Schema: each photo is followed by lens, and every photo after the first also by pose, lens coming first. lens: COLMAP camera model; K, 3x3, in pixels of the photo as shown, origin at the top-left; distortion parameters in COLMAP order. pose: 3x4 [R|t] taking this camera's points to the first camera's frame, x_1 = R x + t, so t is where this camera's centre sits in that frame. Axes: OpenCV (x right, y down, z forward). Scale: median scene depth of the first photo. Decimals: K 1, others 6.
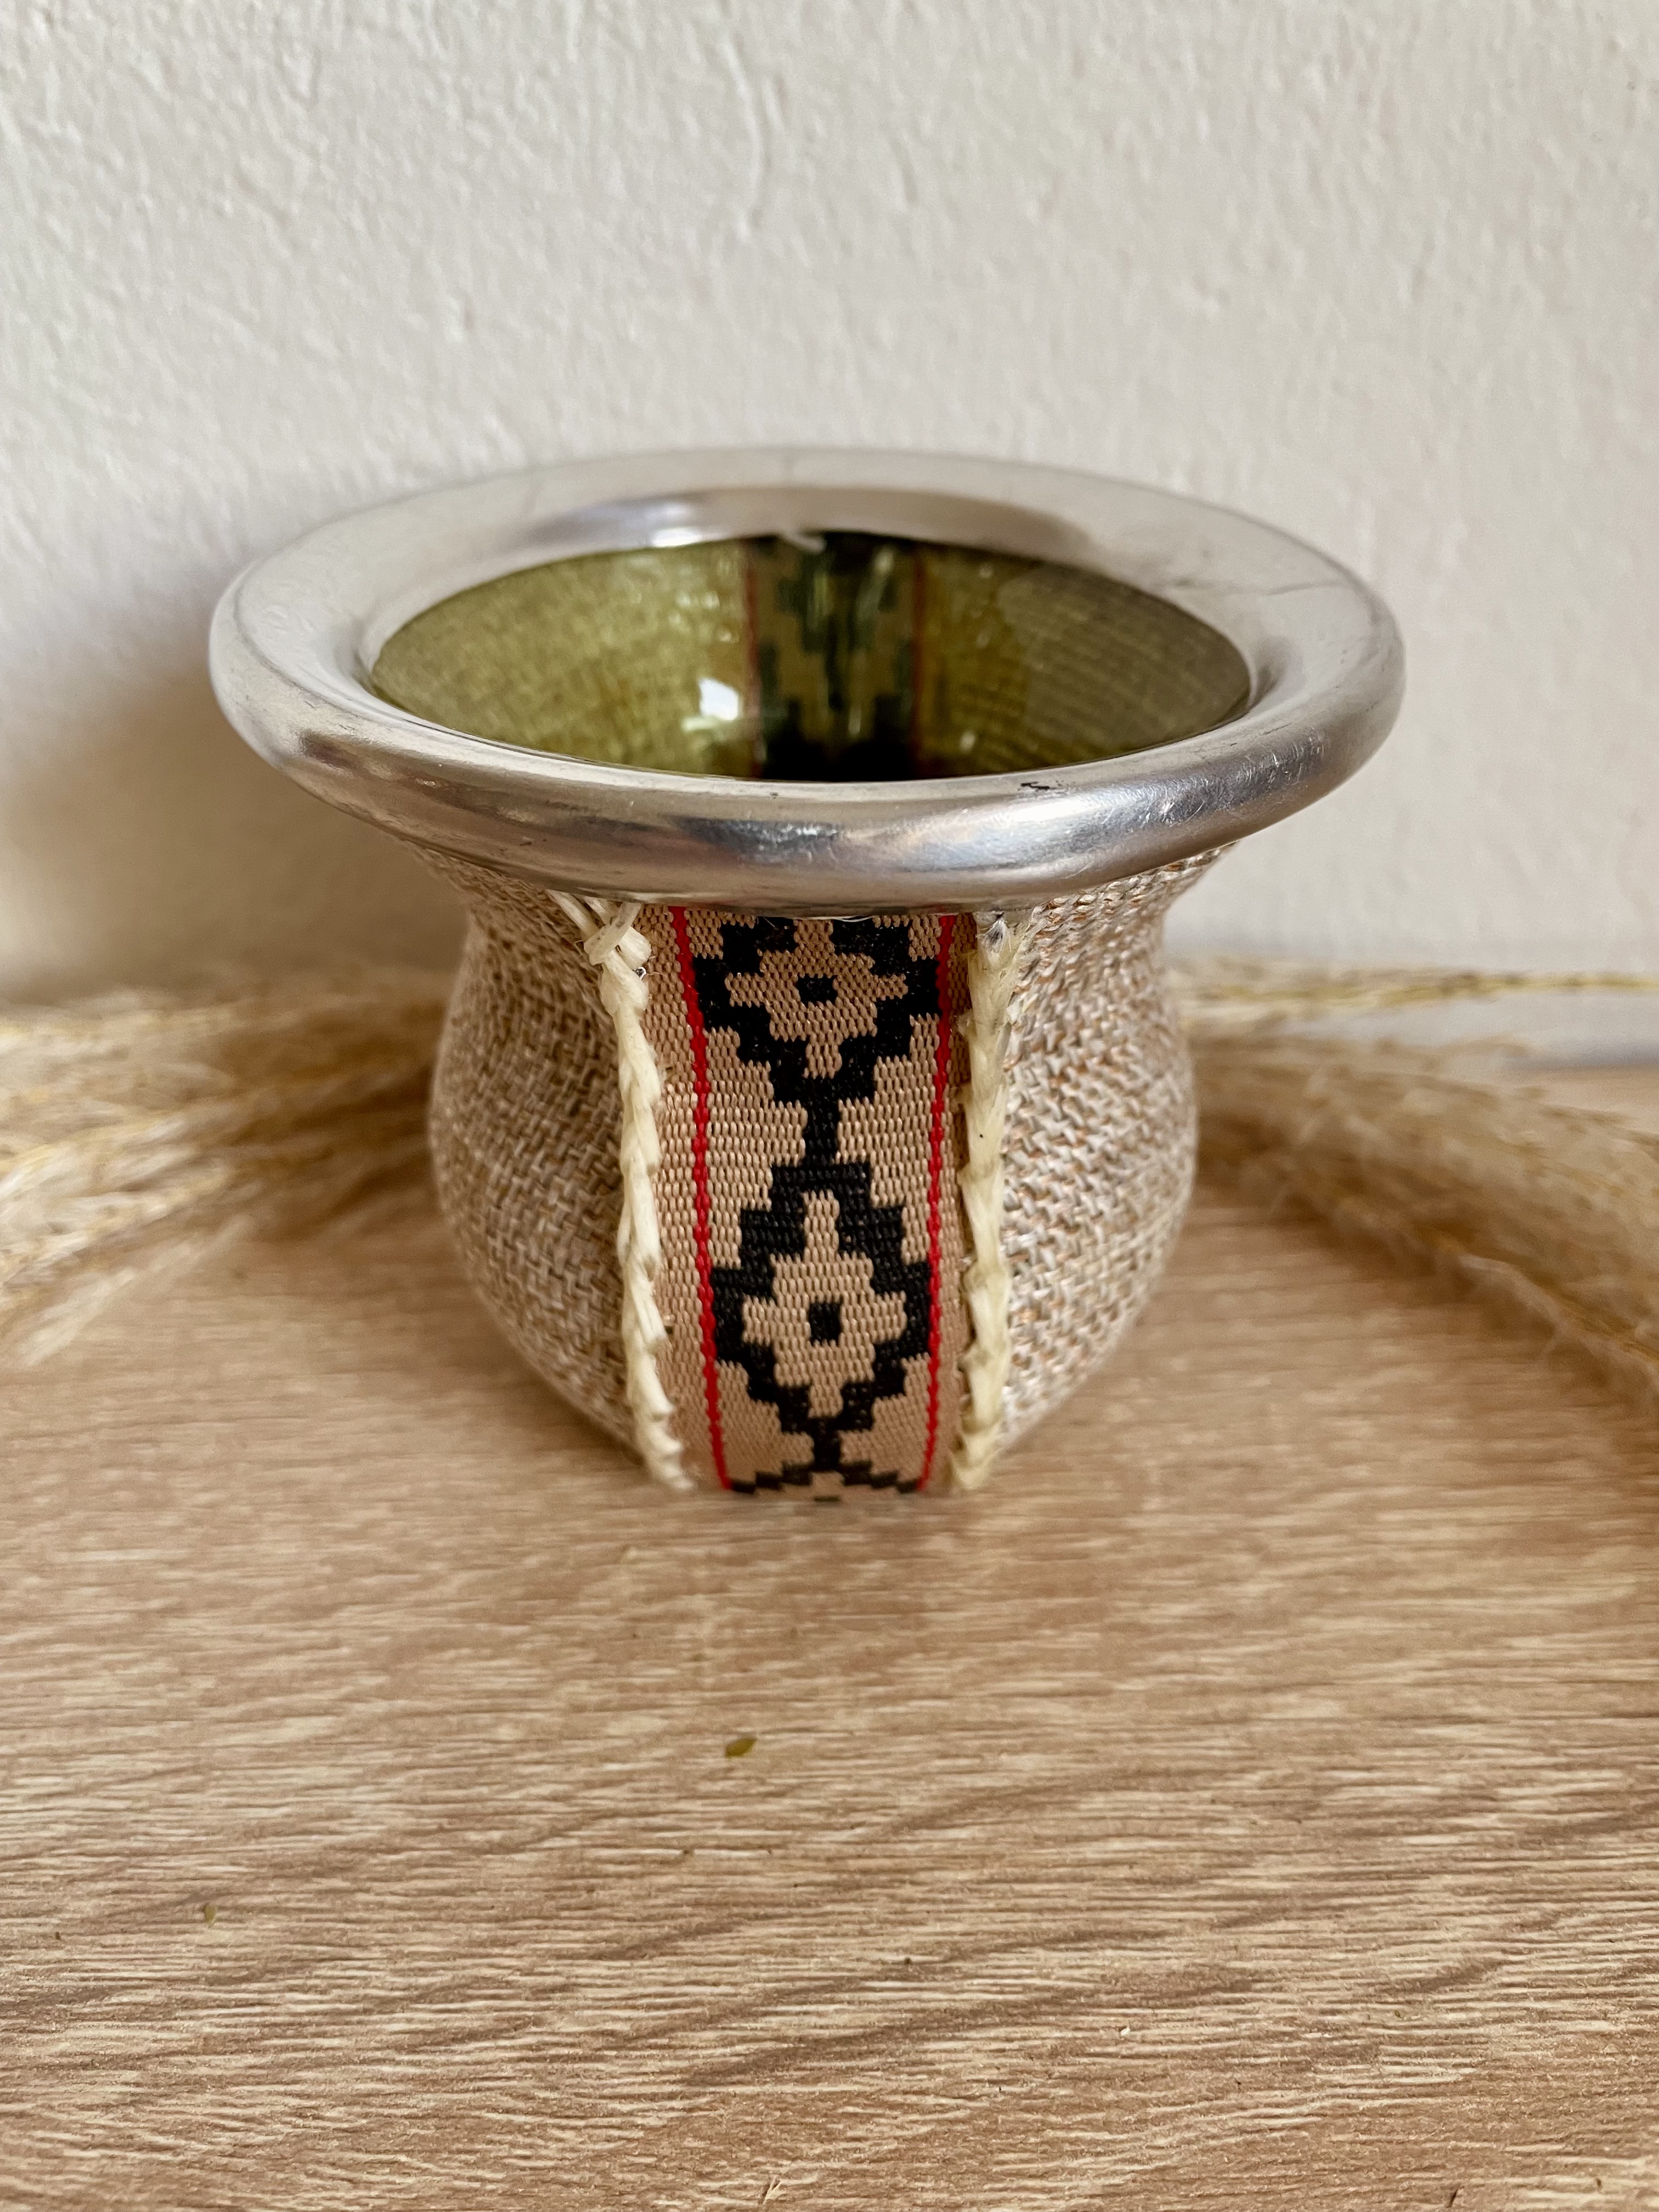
lens RADIAL K [[1759.3, 0, 880.5], [0, 1759.3, 1079.4], [0, 0, 1]] dist [0.051165, -0.115509]
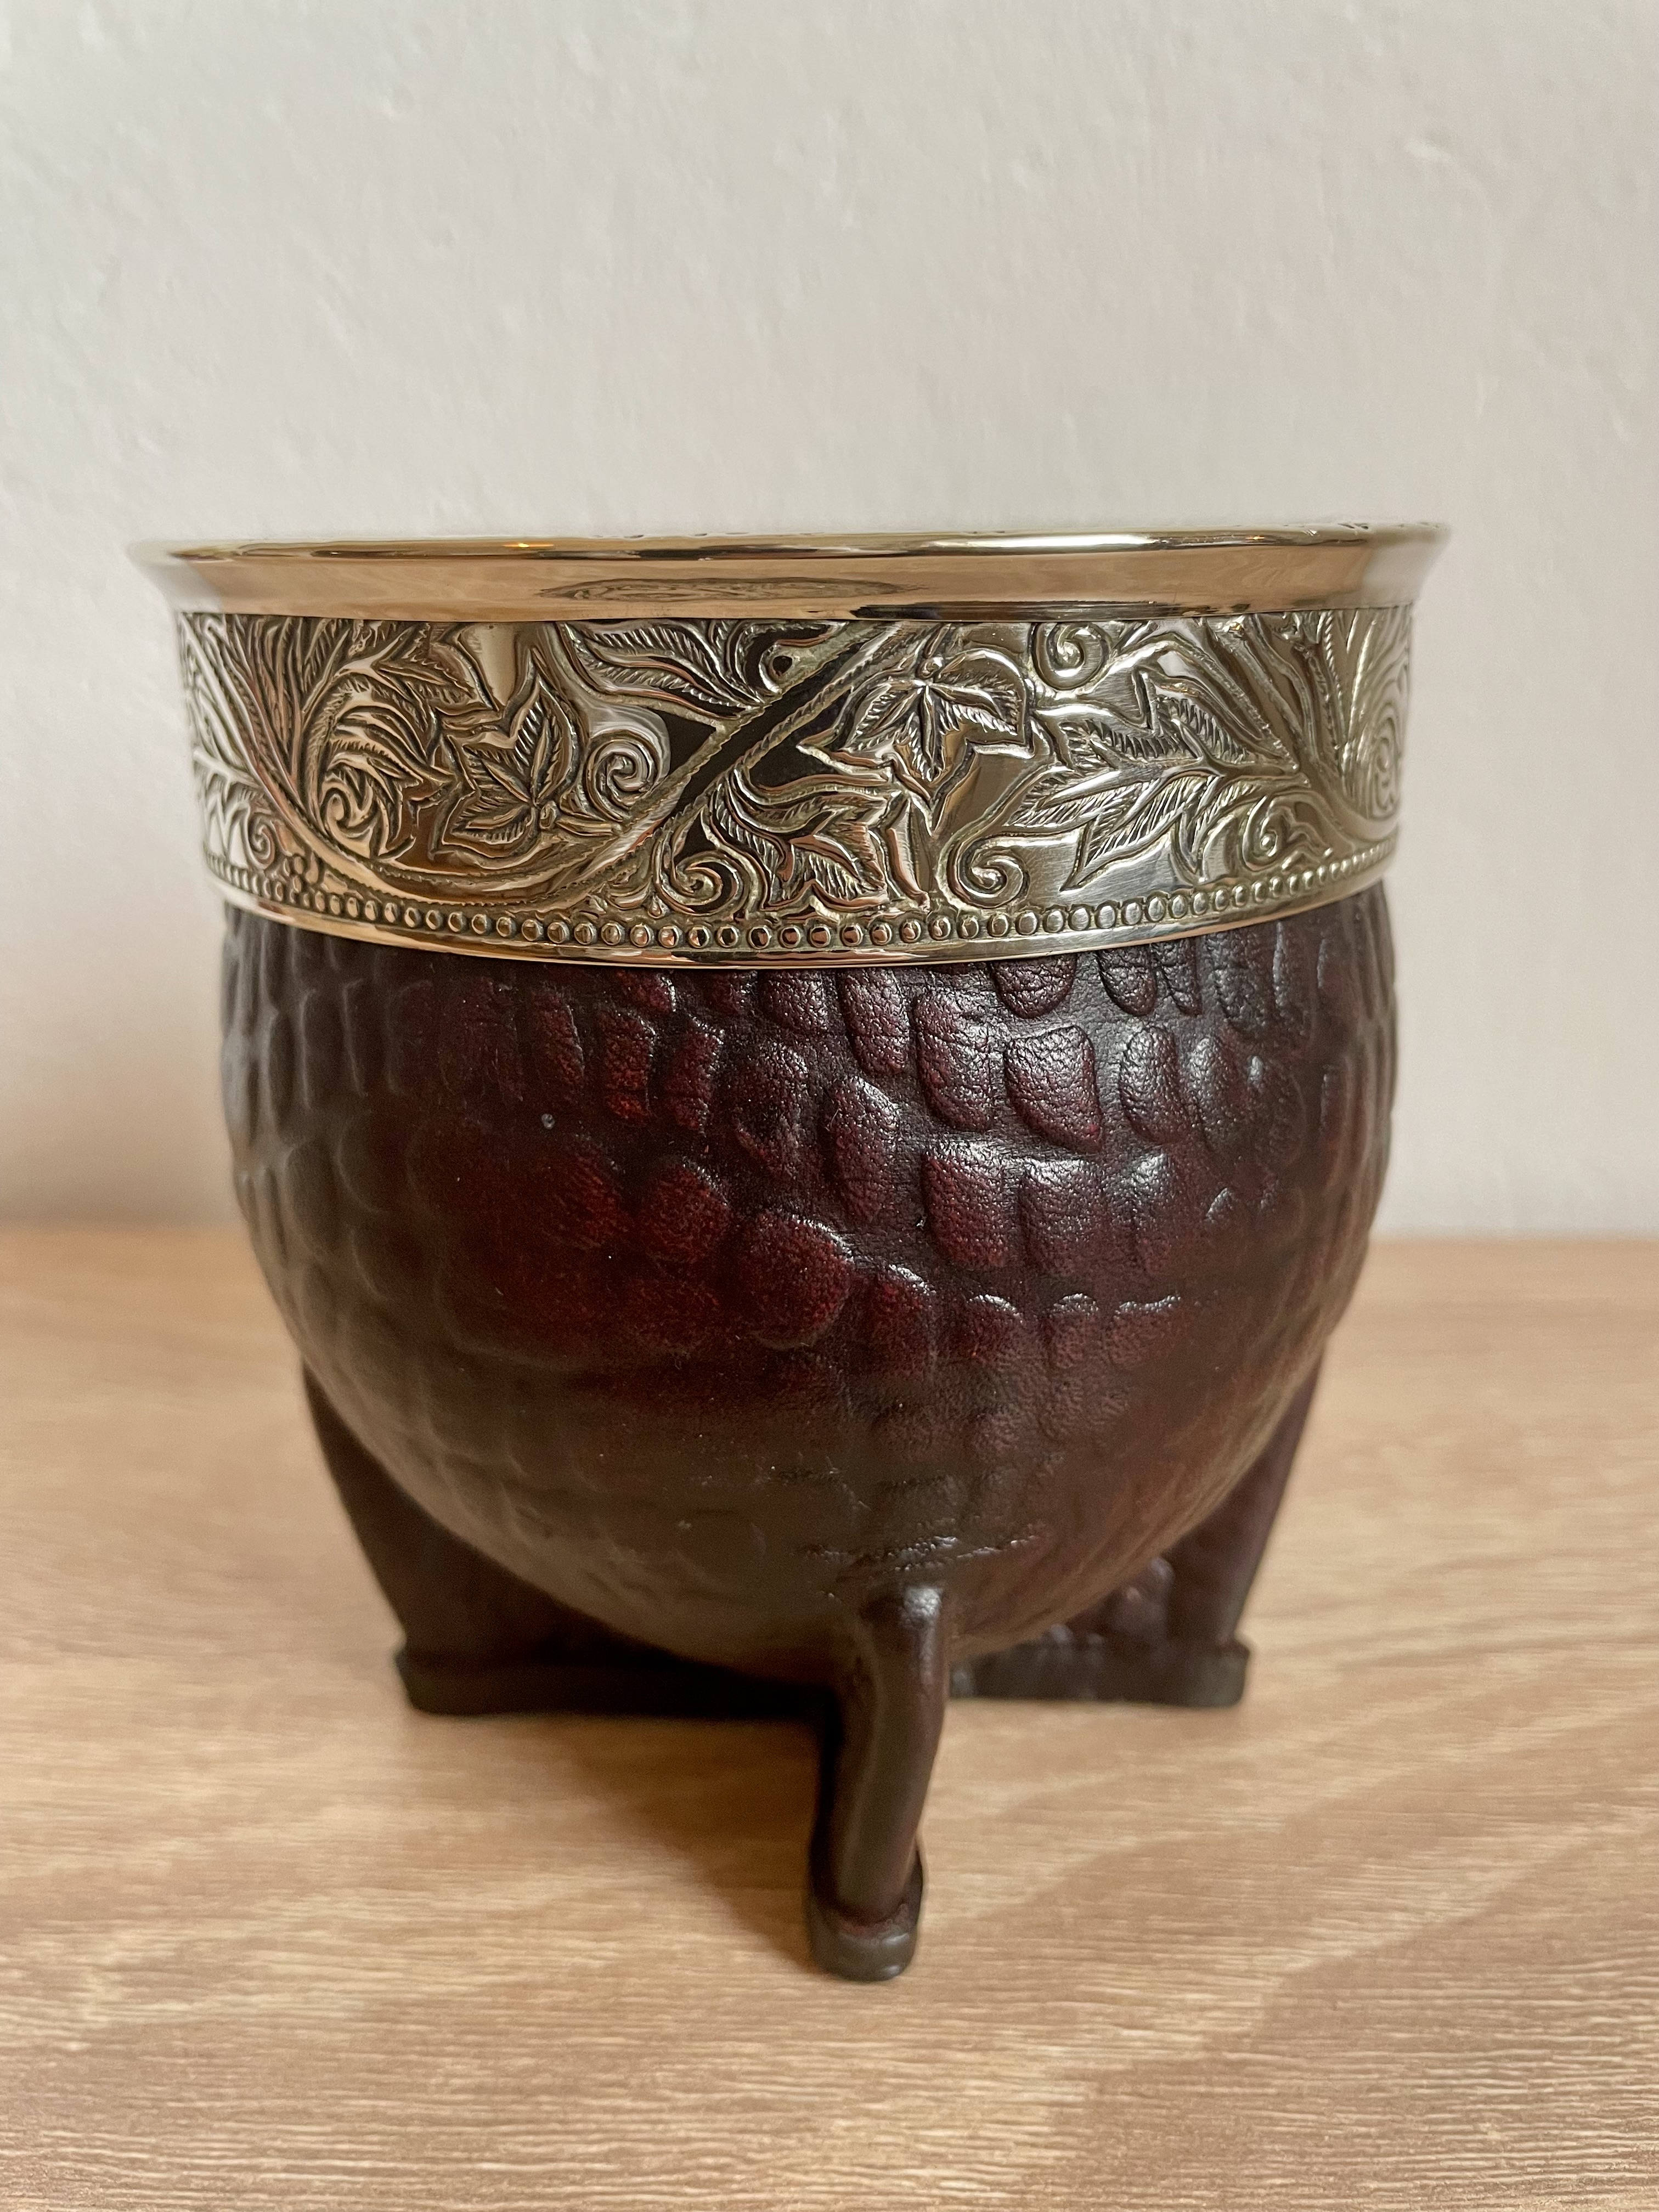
lens RADIAL K [[1759.3, 0, 823.4], [0, 1759.3, 1112.0], [0, 0, 1]] dist [0.051165, -0.115509]
pose [[0.999523, 0.012902, -0.028055, -0.418333], [-0.019679, 0.966291, -0.256699, 0.392148], [0.023798, 0.257129, 0.966084, -0.529812]]
